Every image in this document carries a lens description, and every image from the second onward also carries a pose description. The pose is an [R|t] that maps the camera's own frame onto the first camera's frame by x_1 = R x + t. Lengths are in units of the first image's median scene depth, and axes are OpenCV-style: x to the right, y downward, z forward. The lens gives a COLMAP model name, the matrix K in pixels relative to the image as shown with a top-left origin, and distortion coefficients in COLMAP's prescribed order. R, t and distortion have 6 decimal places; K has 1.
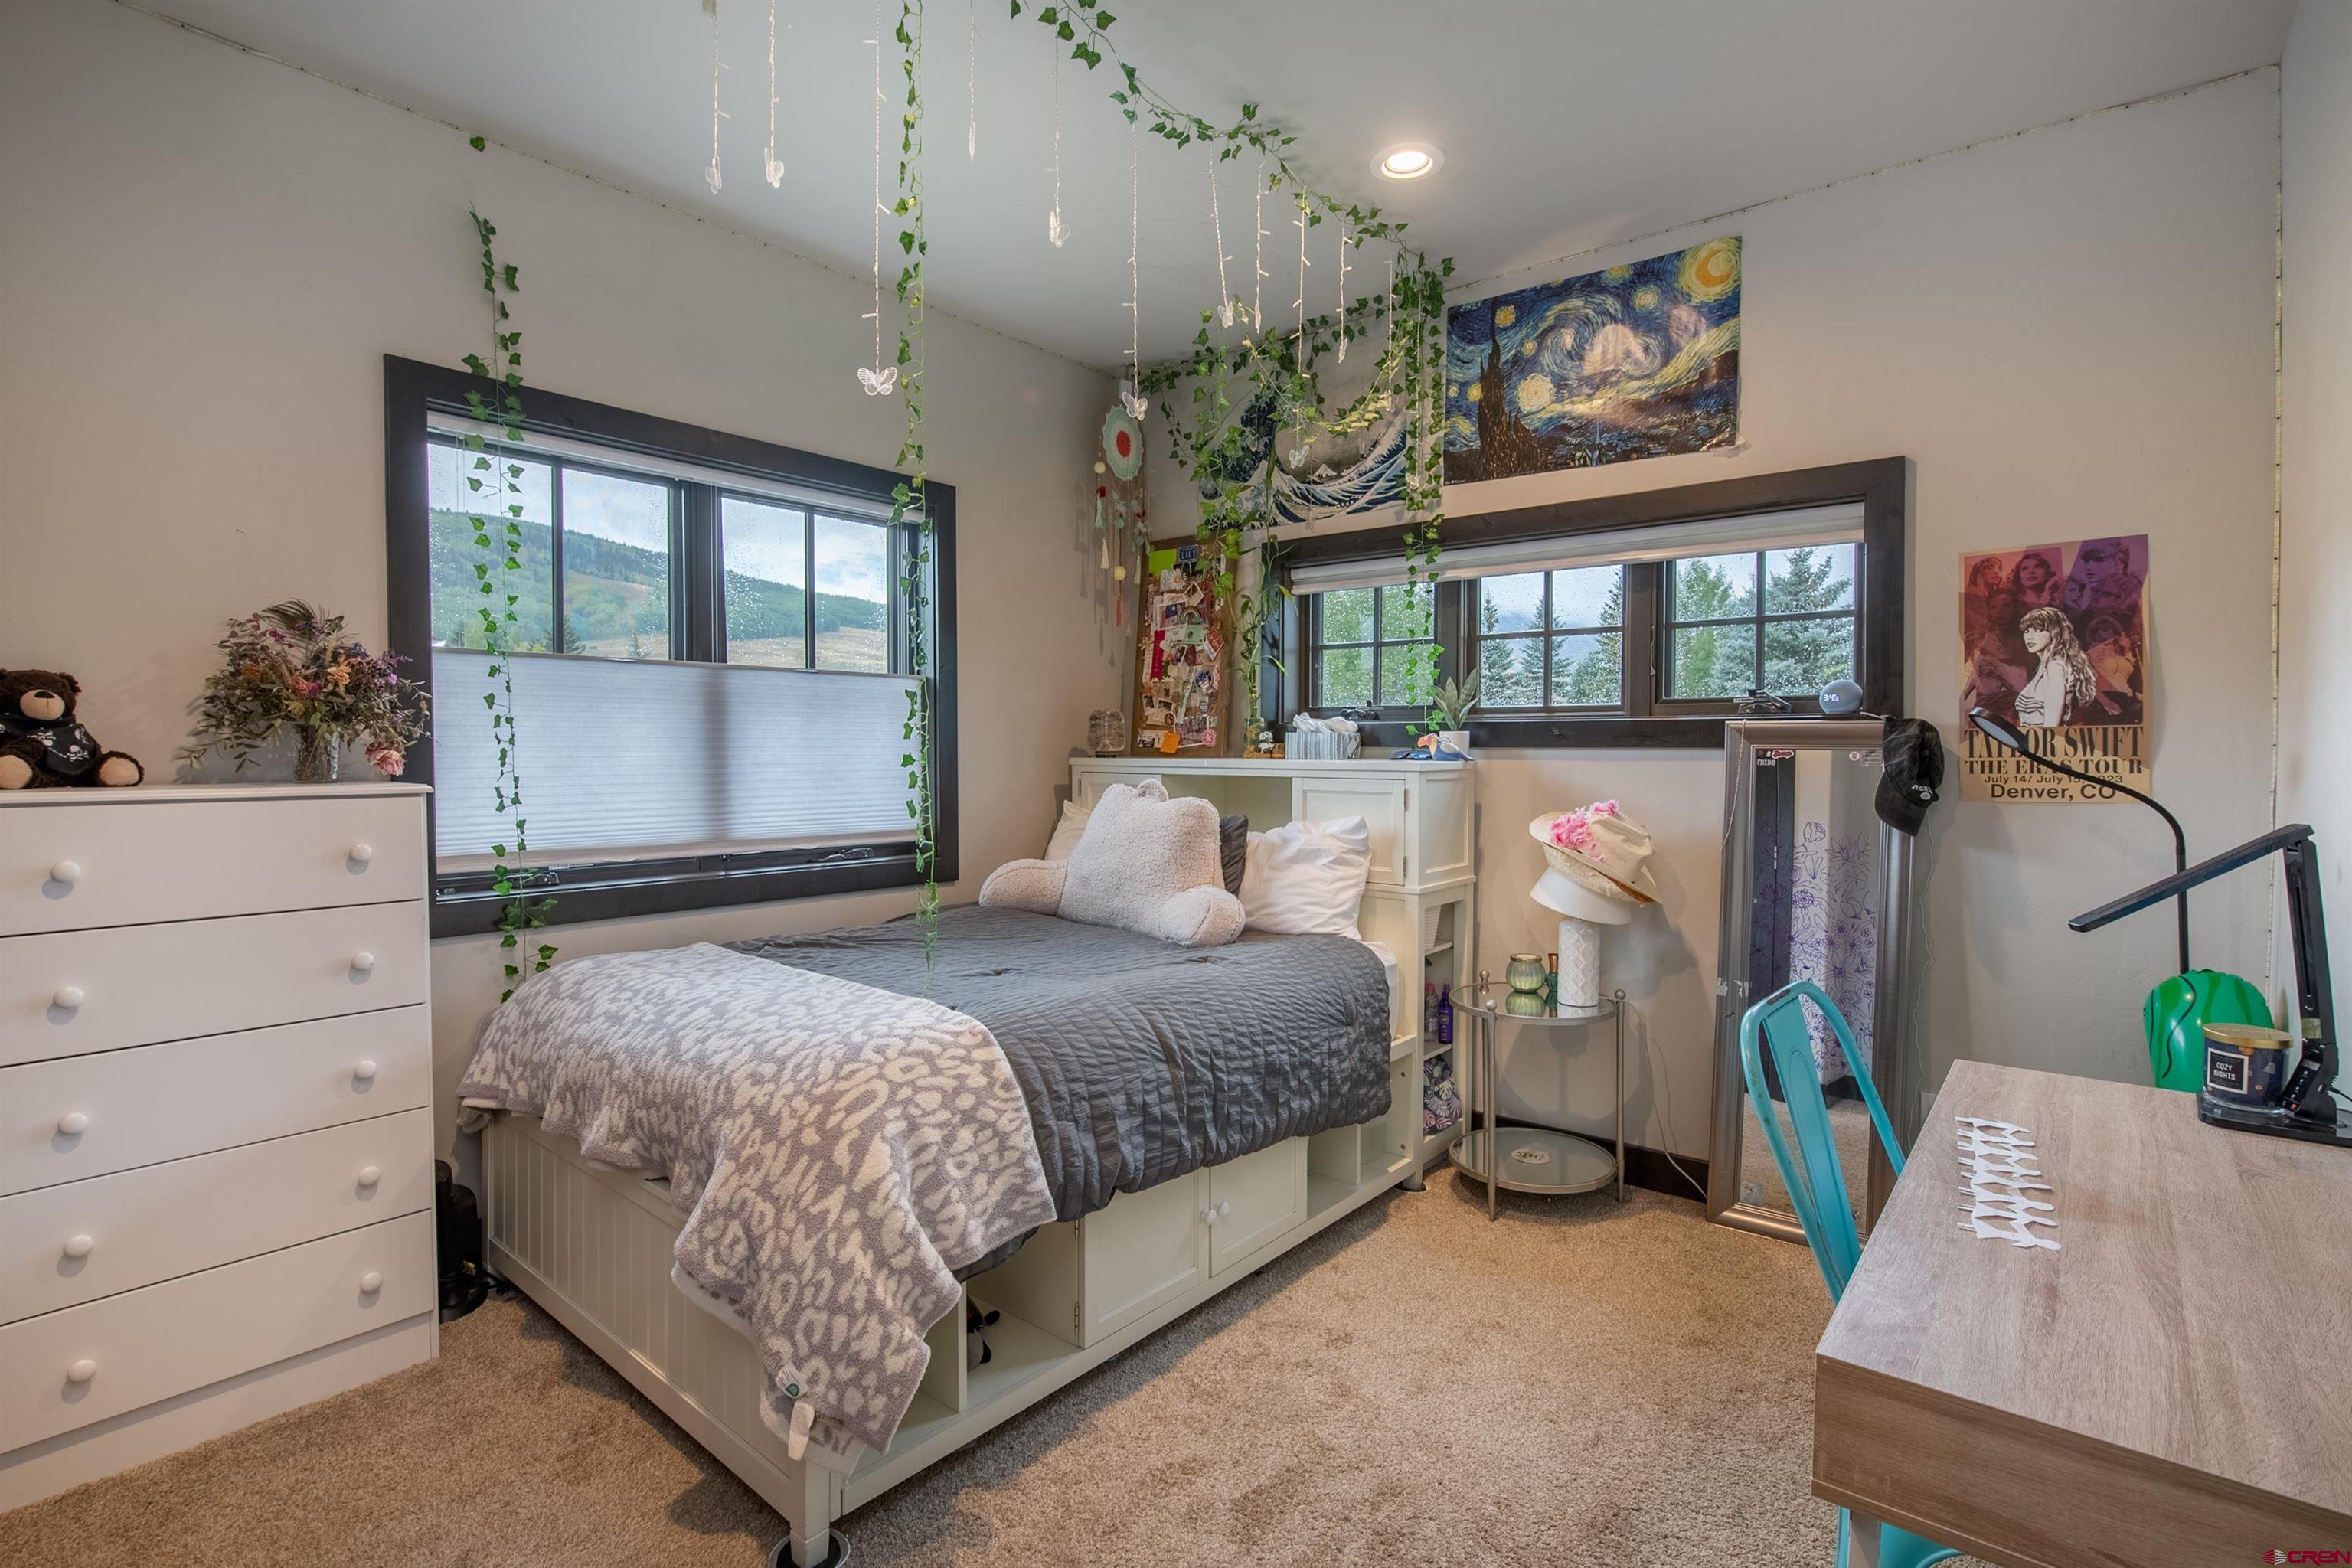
lens RADIAL K [[1140.4, 0, 1171.5], [0, 1140.4, 780.3], [0, 0, 1]] dist [-0.014353, 0.001548]
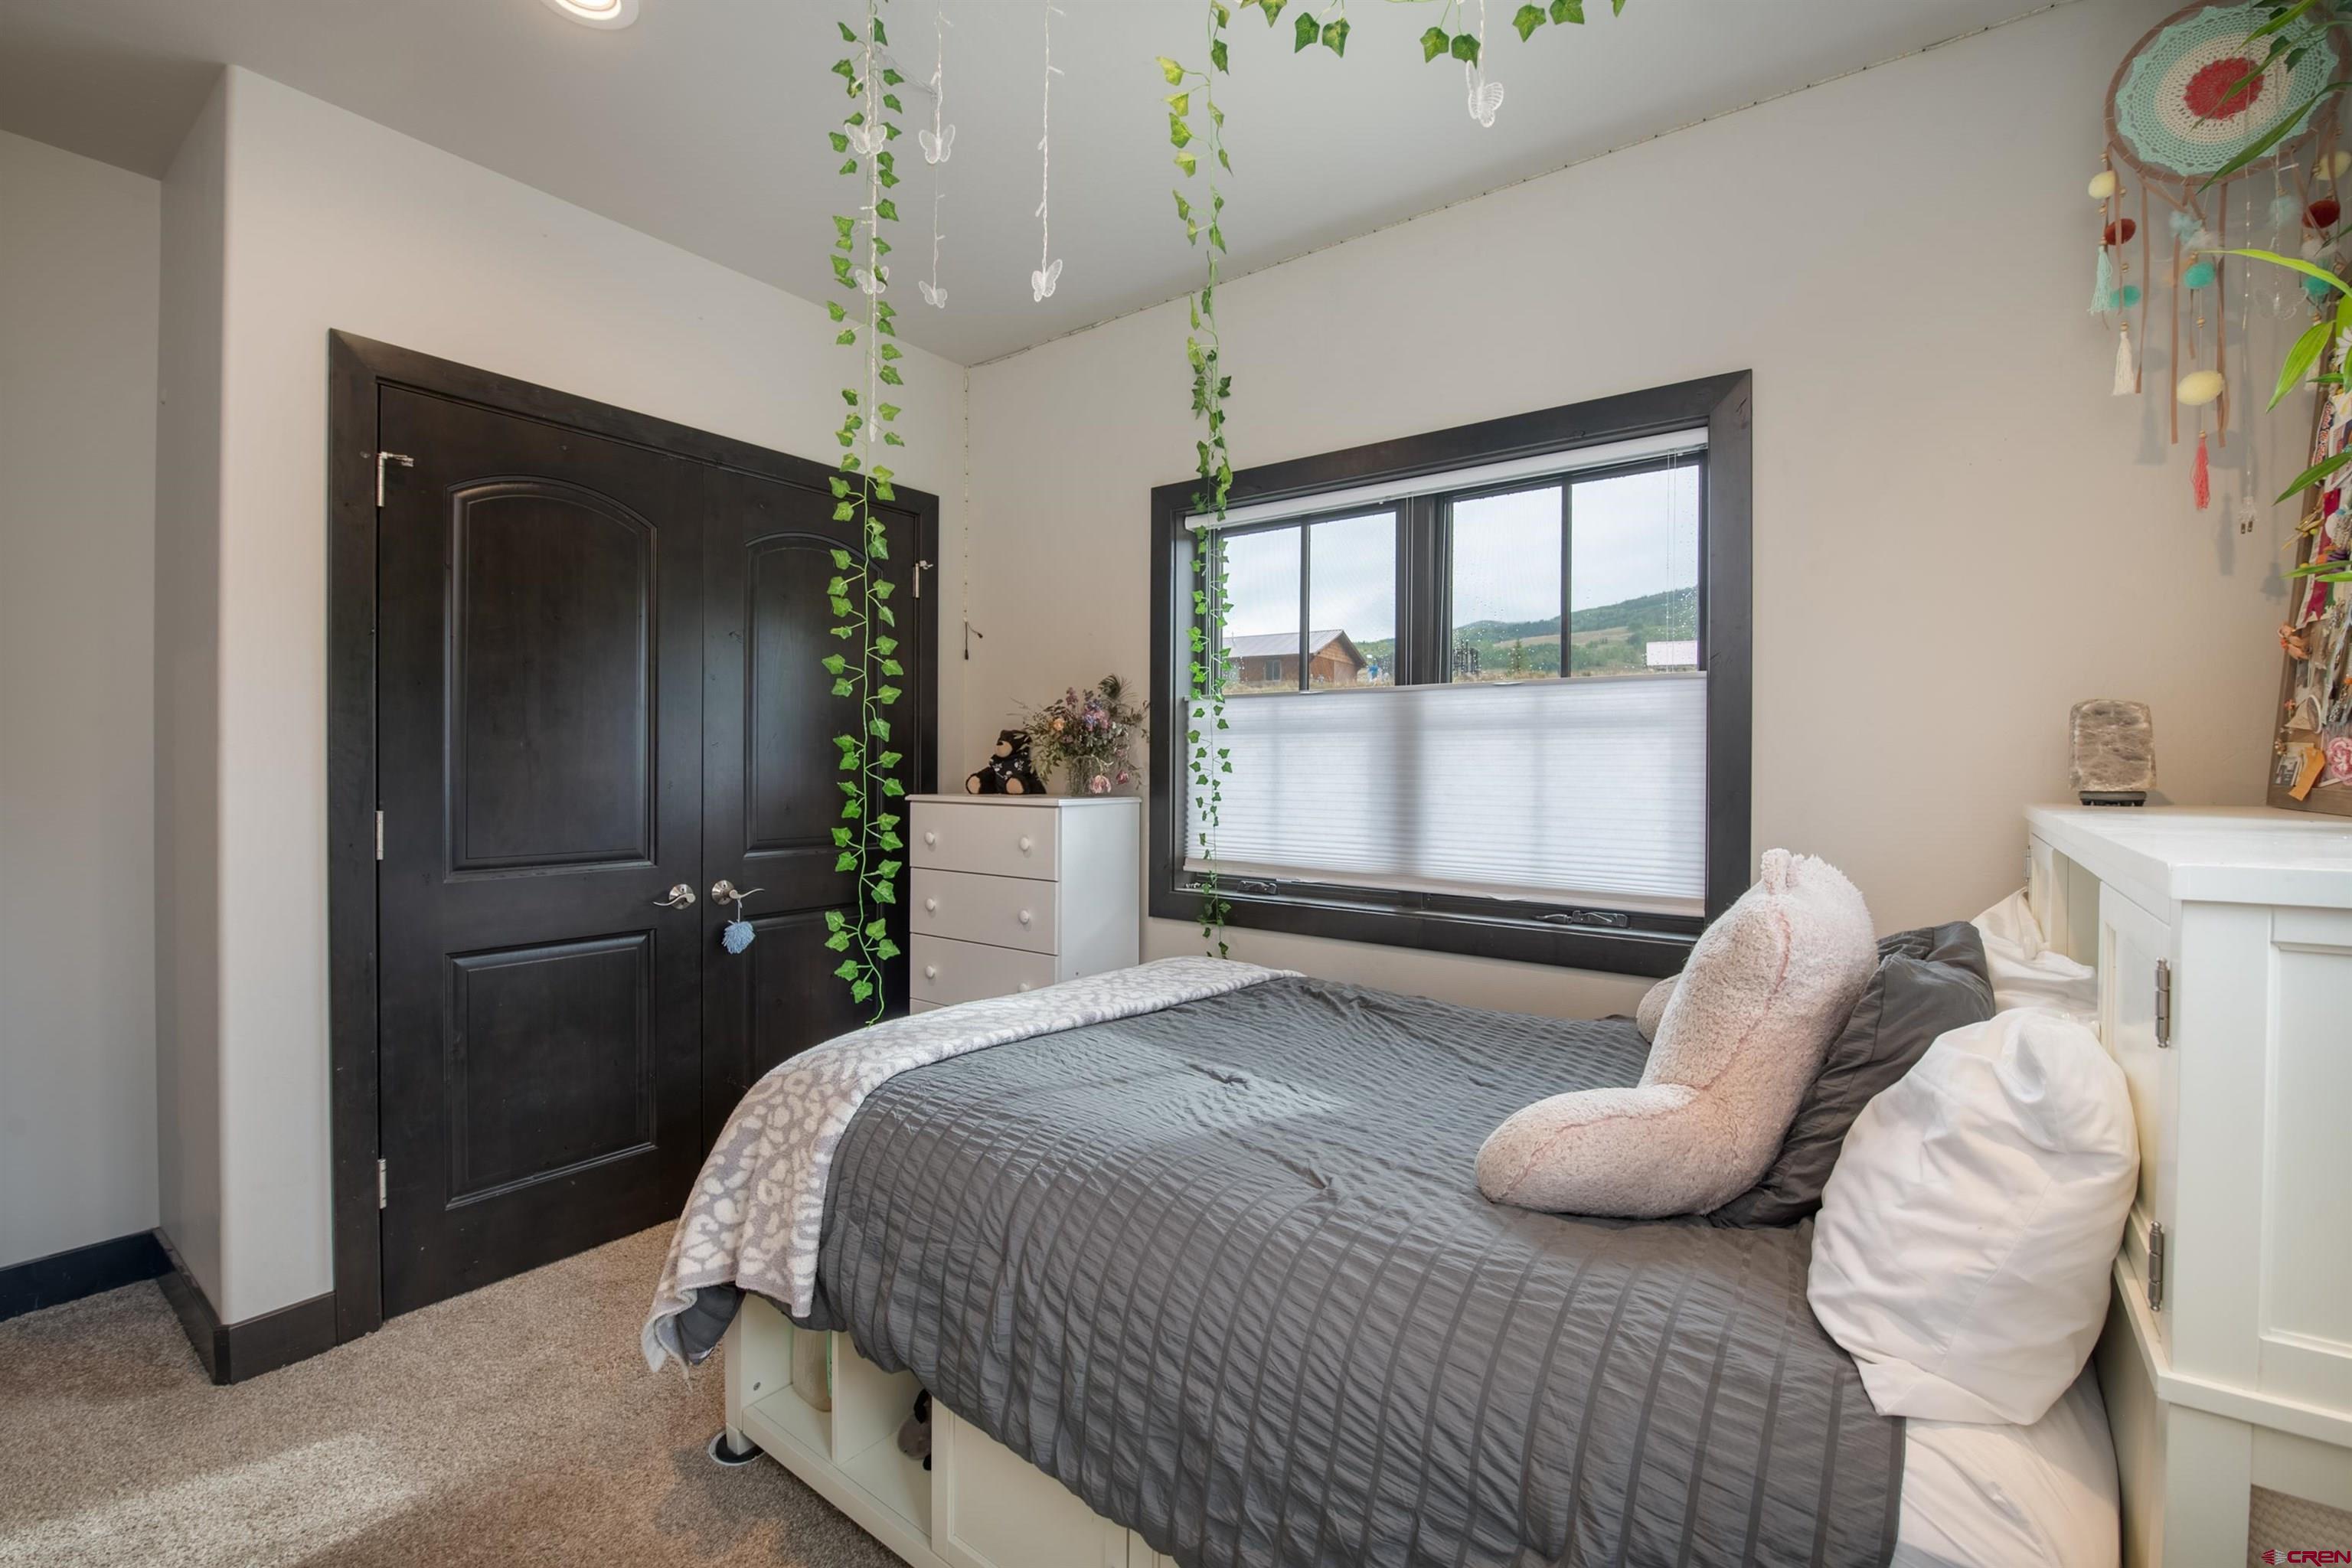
lens RADIAL K [[1015.5, 0, 1171.7], [0, 1015.5, 769.3], [0, 0, 1]] dist [-0.002748, -0.000069]
pose [[0.035170, 0.006437, -0.999361, 0.432727], [-0.035094, 0.999370, 0.005202, -0.032385], [0.998765, 0.034888, 0.035374, 0.783452]]
